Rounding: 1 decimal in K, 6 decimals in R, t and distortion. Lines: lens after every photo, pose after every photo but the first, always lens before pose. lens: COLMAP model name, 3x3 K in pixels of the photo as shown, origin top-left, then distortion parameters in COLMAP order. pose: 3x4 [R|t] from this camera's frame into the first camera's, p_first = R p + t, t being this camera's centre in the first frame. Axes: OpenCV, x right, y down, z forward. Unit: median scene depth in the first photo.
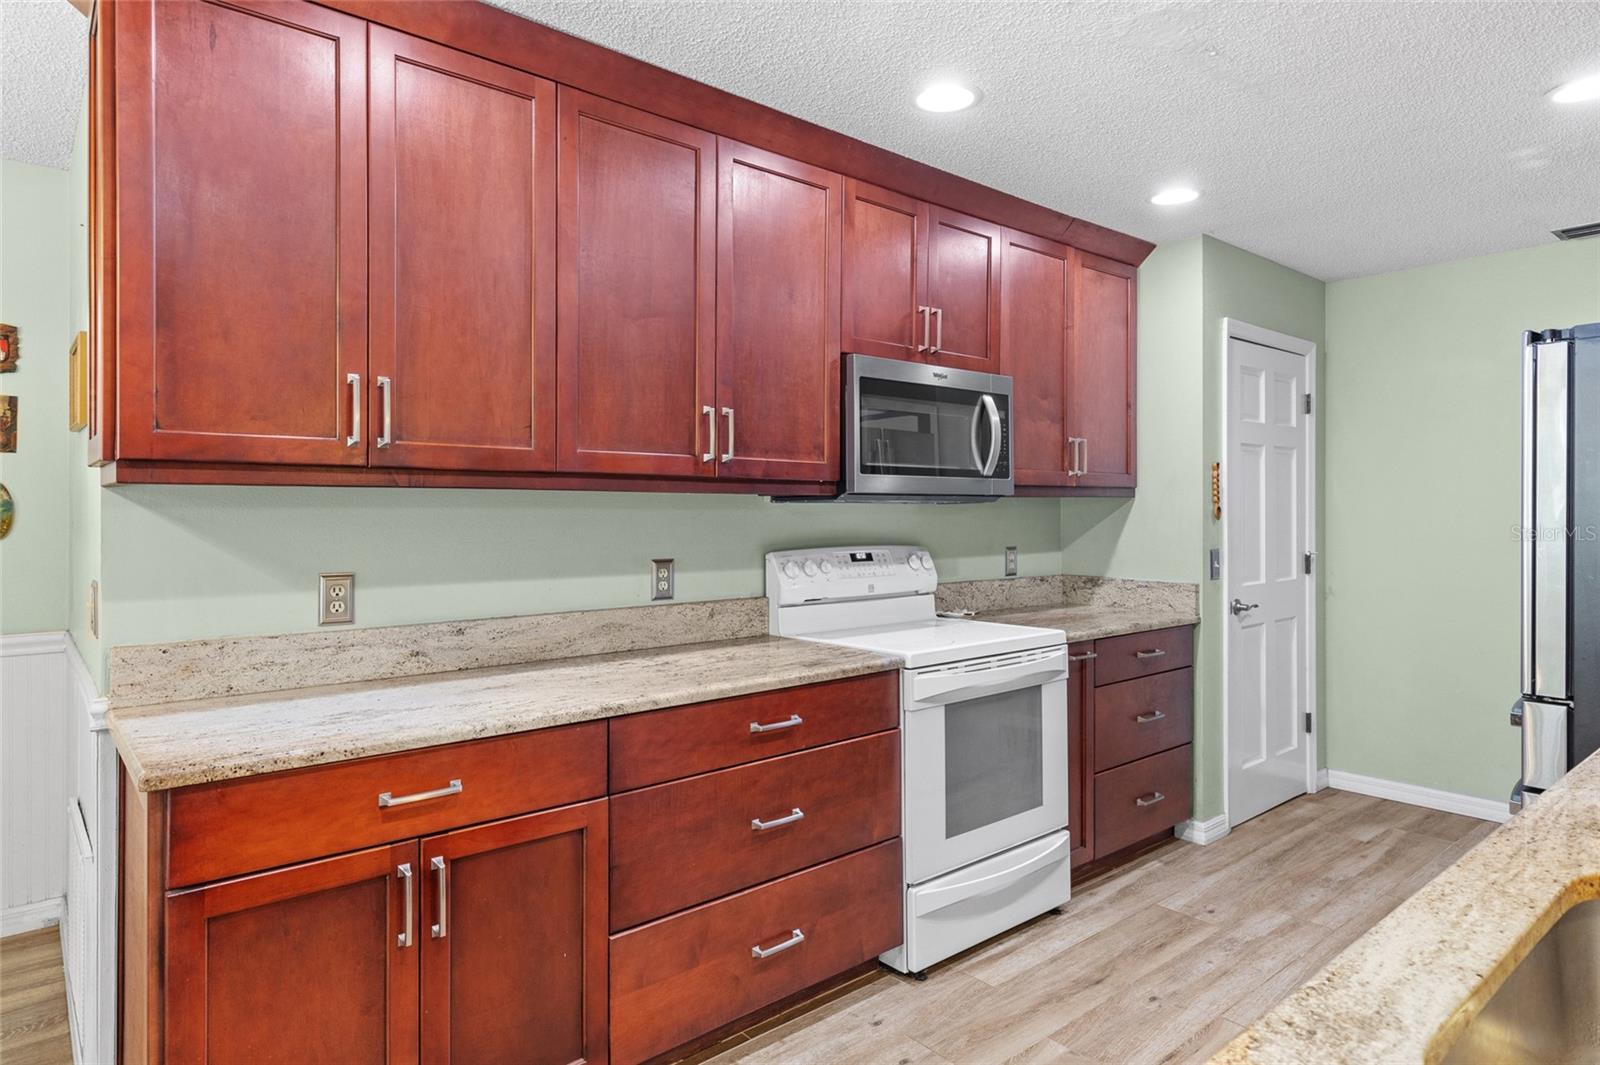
lens RADIAL K [[920.6, 0, 795.5], [0, 920.6, 506.6], [0, 0, 1]] dist [0.007516, 0.000283]
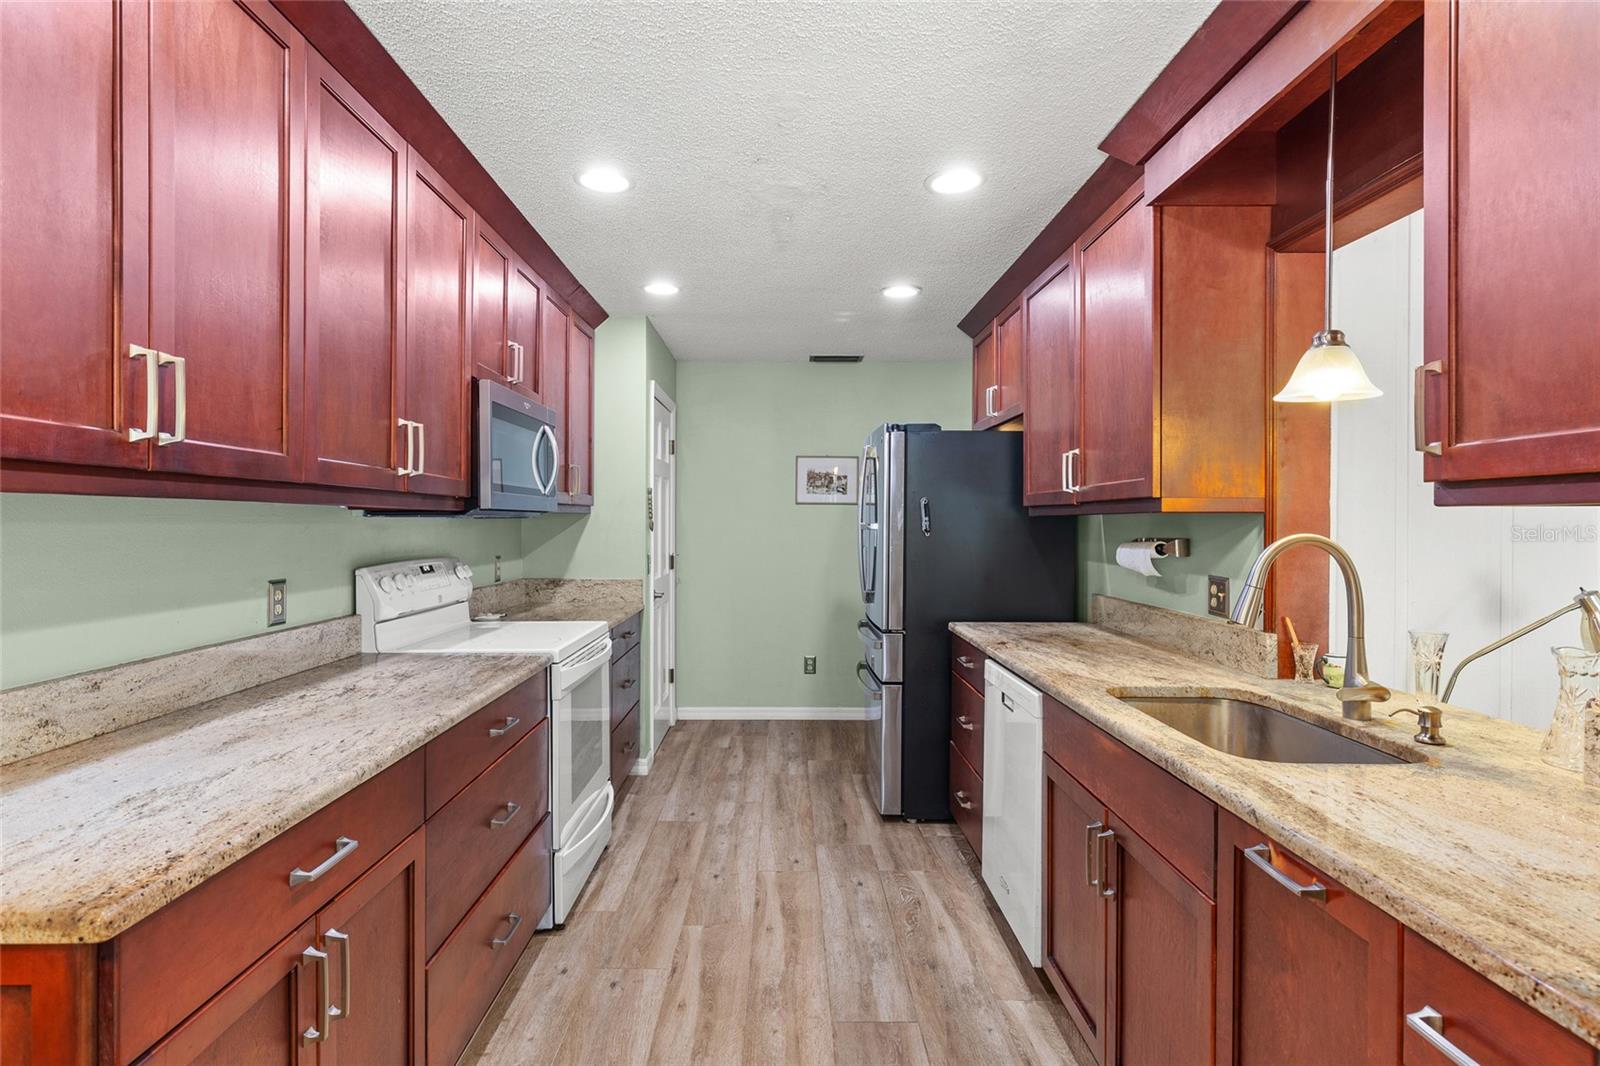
lens RADIAL K [[817.5, 0, 773.6], [0, 817.5, 525.2], [0, 0, 1]] dist [0.001865, 0.000127]
pose [[0.654164, -0.000417, 0.756352, -0.434438], [-0.006039, 0.999965, 0.005775, -0.003422], [-0.756328, -0.008346, 0.654139, 0.118421]]
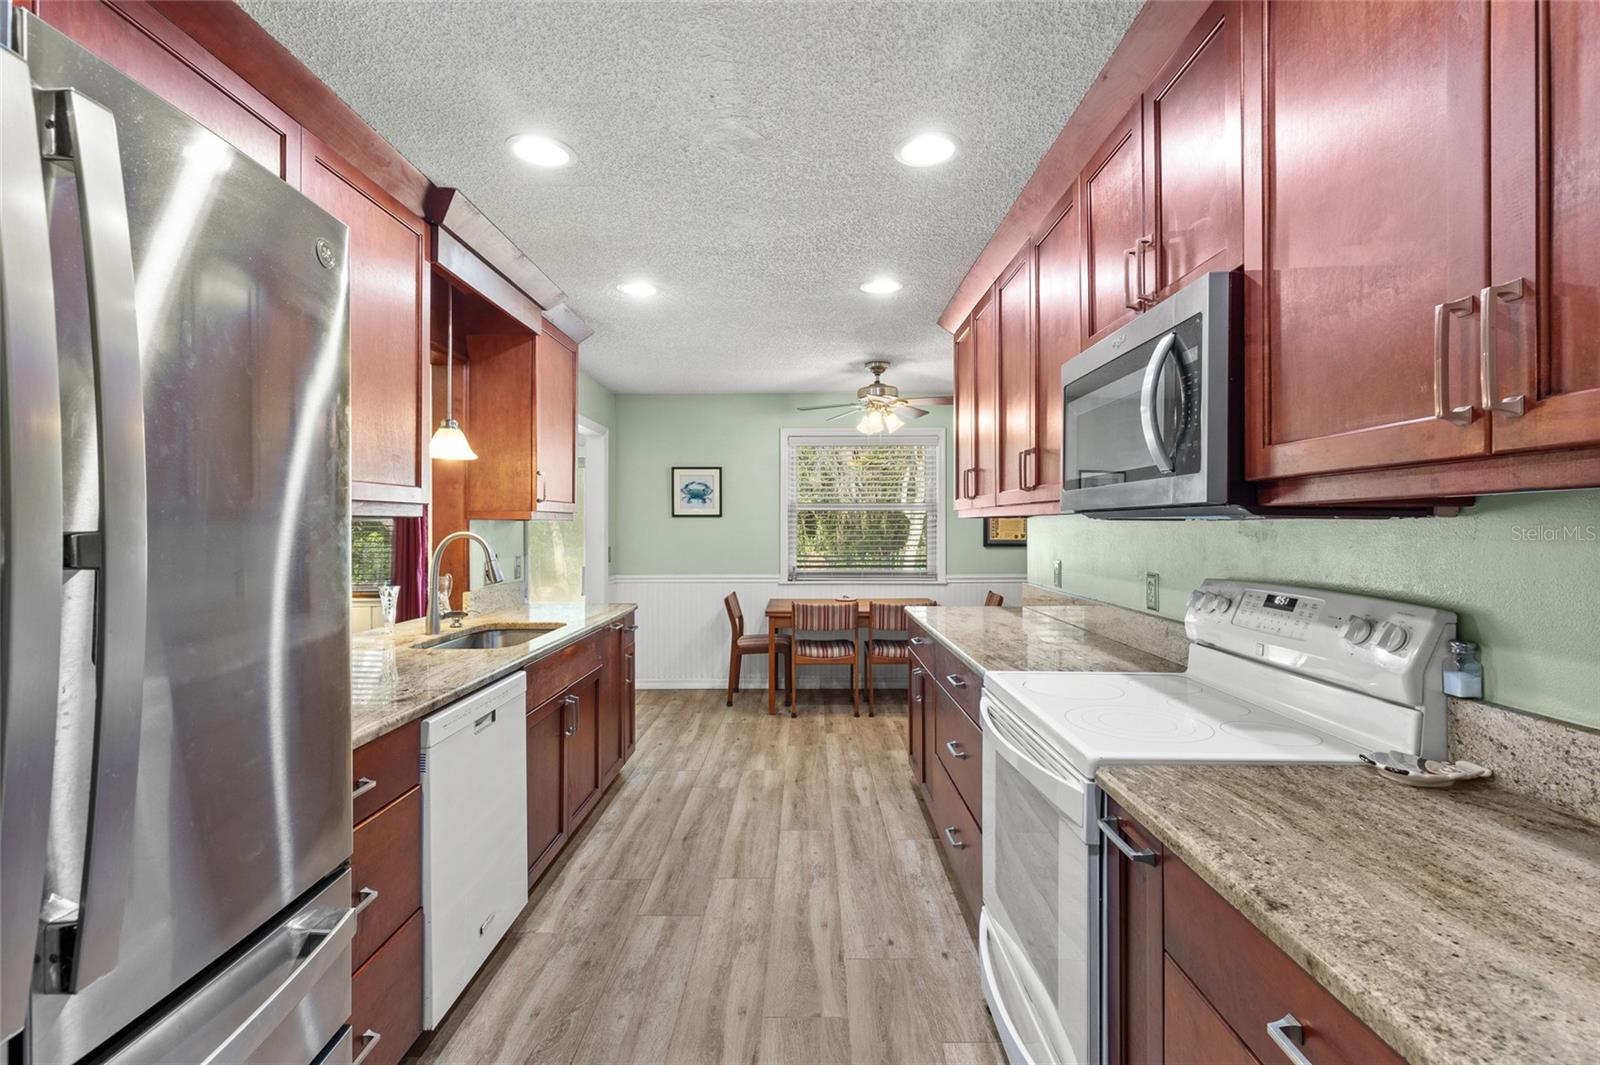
lens RADIAL K [[734.0, 0, 804.3], [0, 734.0, 528.9], [0, 0, 1]] dist [0.007257, -0.000356]
pose [[-0.649016, 0.004002, -0.760764, 0.790972], [0.004362, 0.999989, 0.001540, 0.001254], [0.760762, -0.002319, -0.649026, 1.256821]]
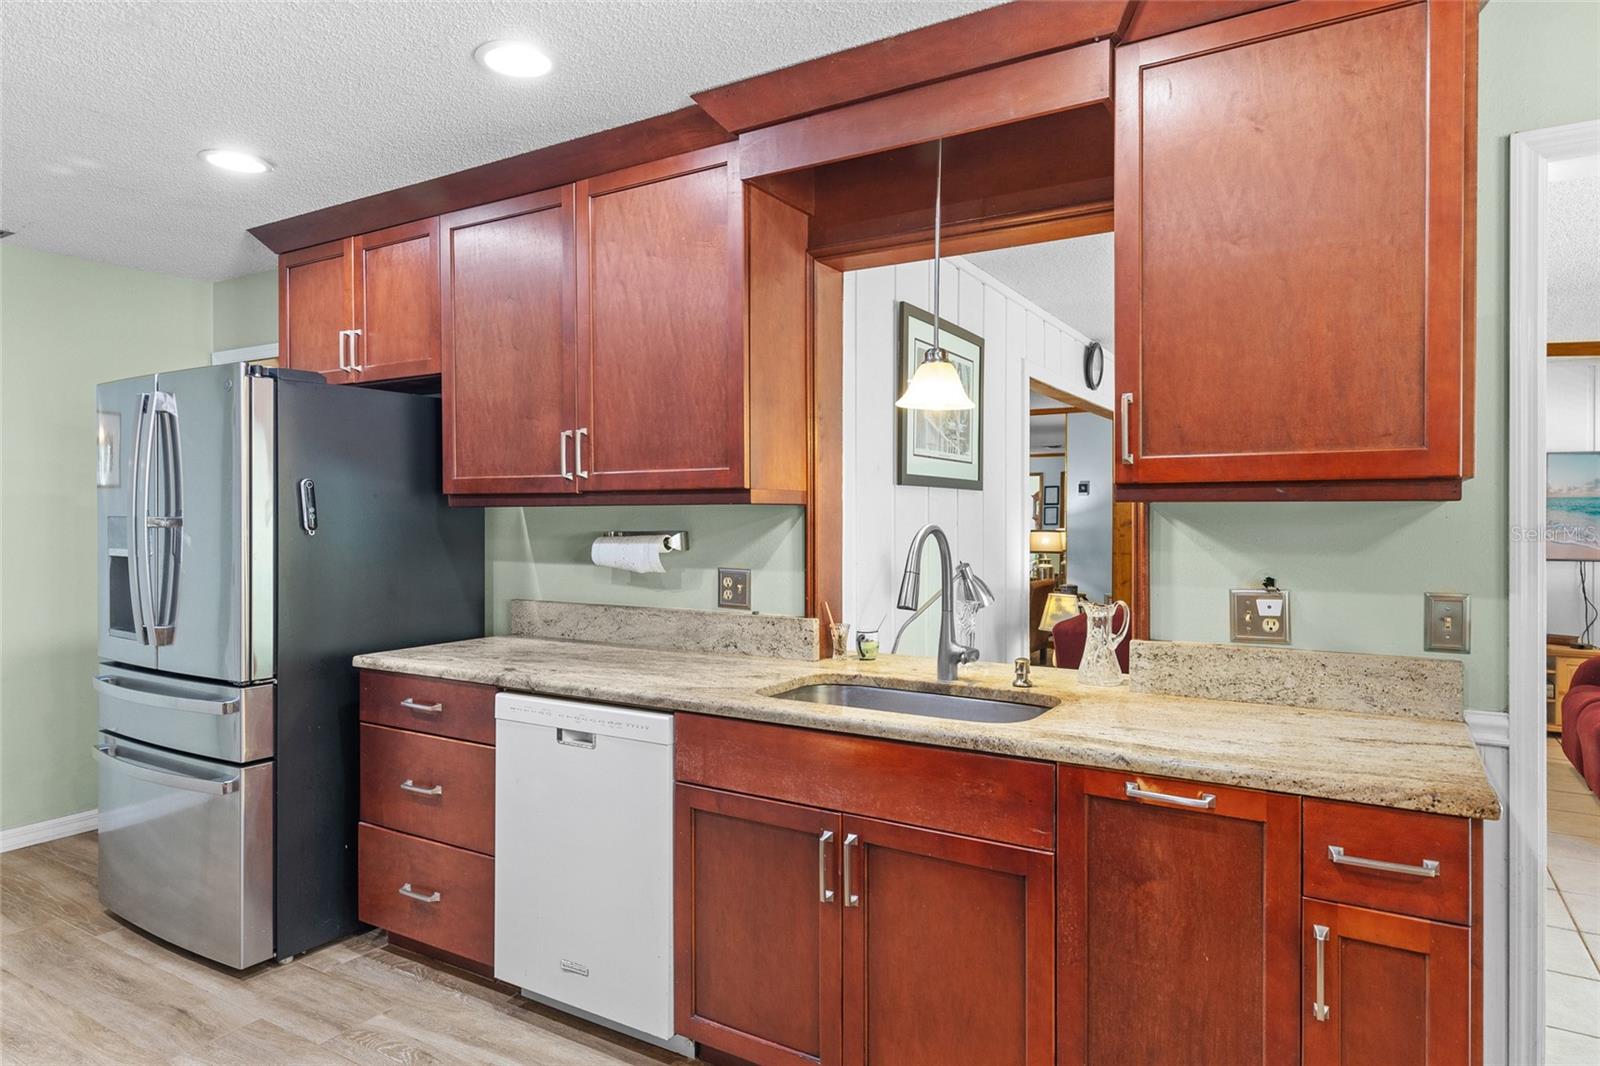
lens RADIAL K [[938.5, 0, 804.7], [0, 938.5, 522.7], [0, 0, 1]] dist [0.005524, -0.000728]
pose [[-0.322213, -0.006417, 0.946645, -0.434268], [-0.002363, 0.999979, 0.005974, -0.001548], [-0.946664, -0.000312, -0.322222, 0.595668]]
